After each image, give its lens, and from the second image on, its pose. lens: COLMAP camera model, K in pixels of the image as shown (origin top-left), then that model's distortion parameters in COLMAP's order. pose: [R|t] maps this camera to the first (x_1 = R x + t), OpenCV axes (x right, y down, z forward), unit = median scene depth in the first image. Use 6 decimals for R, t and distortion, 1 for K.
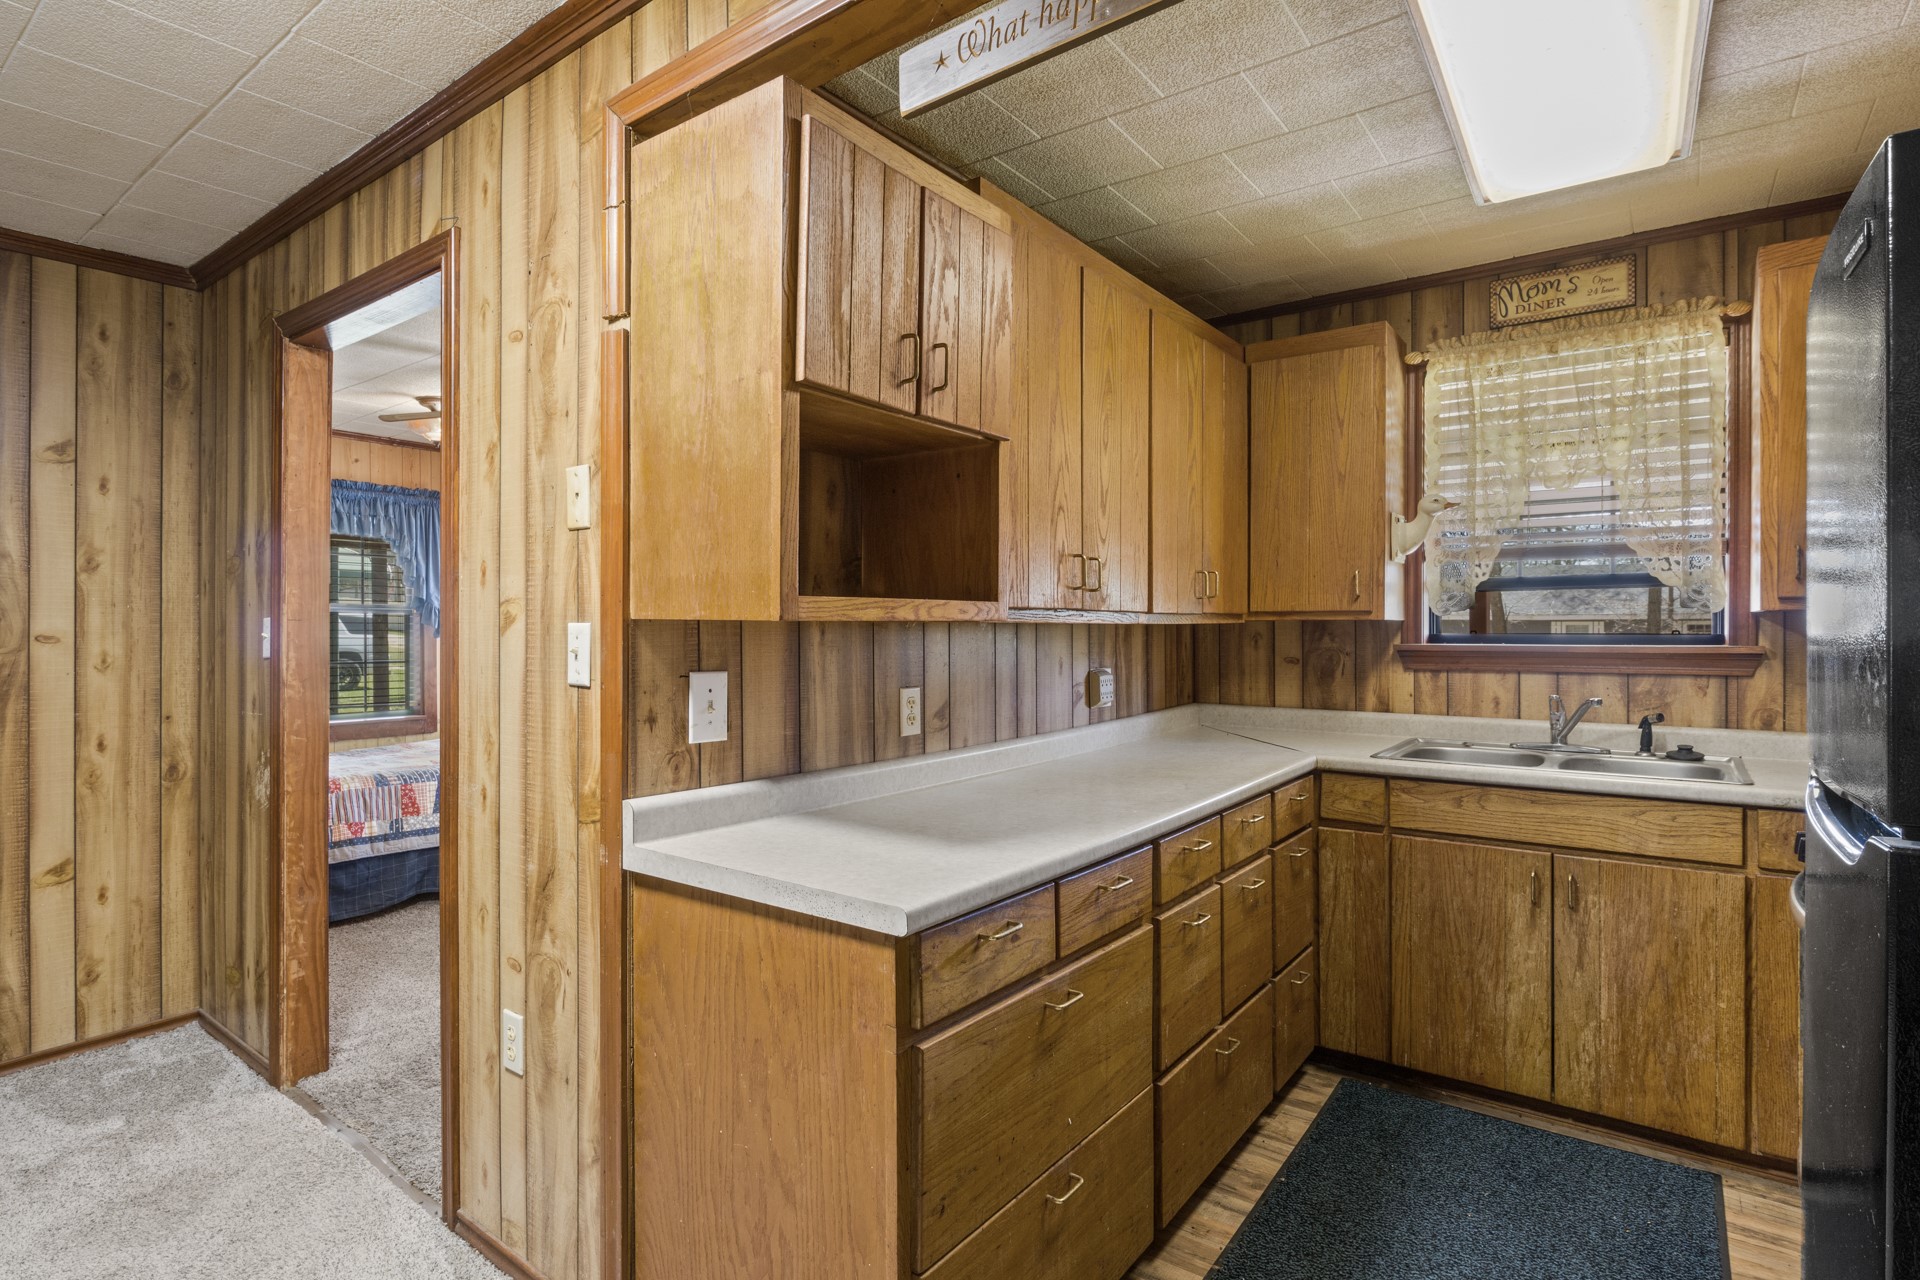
lens RADIAL K [[957.8, 0, 964.1], [0, 957.8, 636.3], [0, 0, 1]] dist [-0.005096, -0.000326]
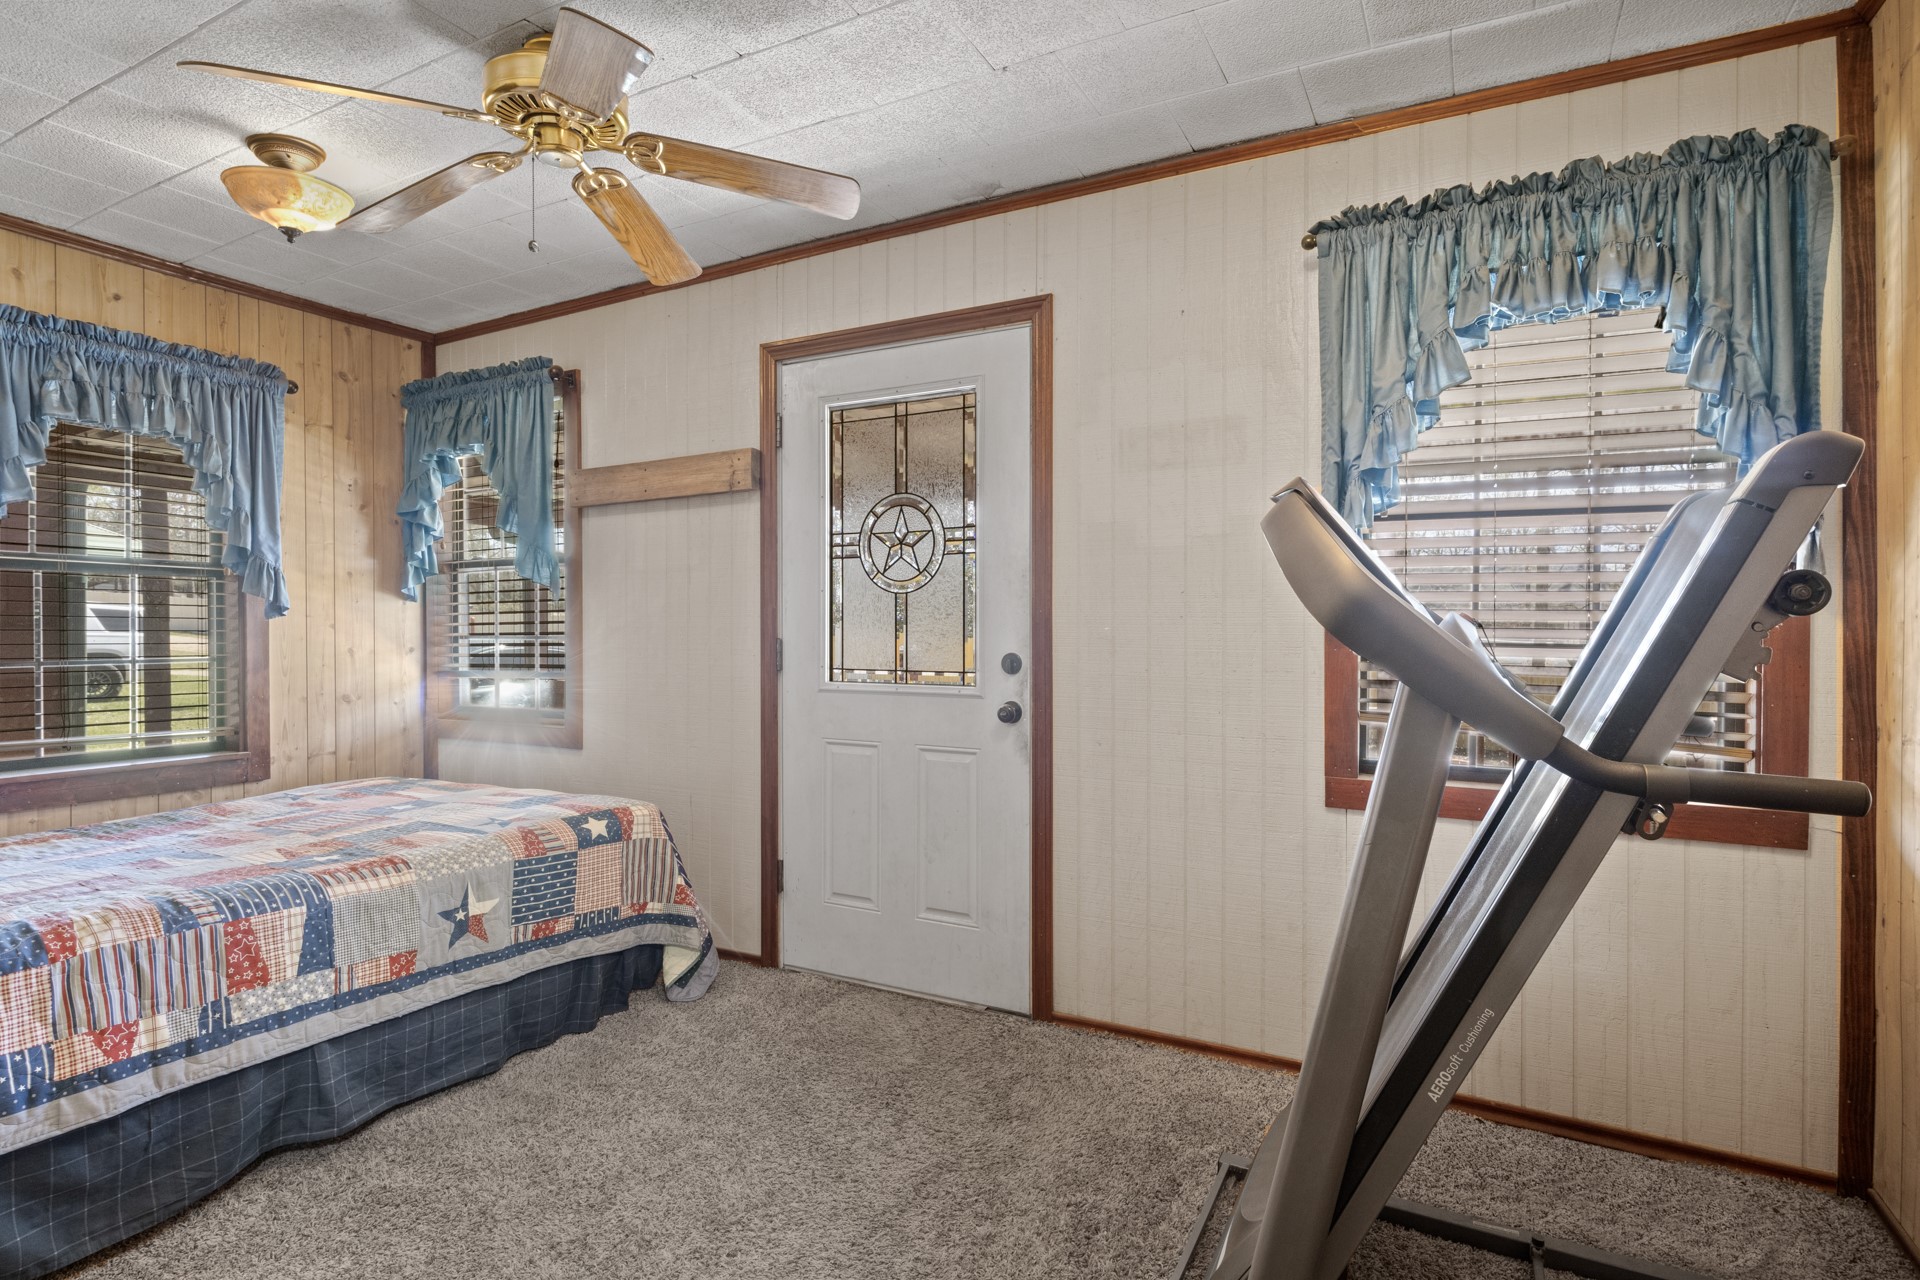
lens RADIAL K [[949.4, 0, 953.9], [0, 949.4, 638.3], [0, 0, 1]] dist [-0.011432, -0.000512]
pose [[0.987177, -0.002759, 0.159603, -0.501045], [0.003004, 0.999995, -0.001292, 0.032906], [-0.159599, 0.001755, 0.987180, 0.791296]]
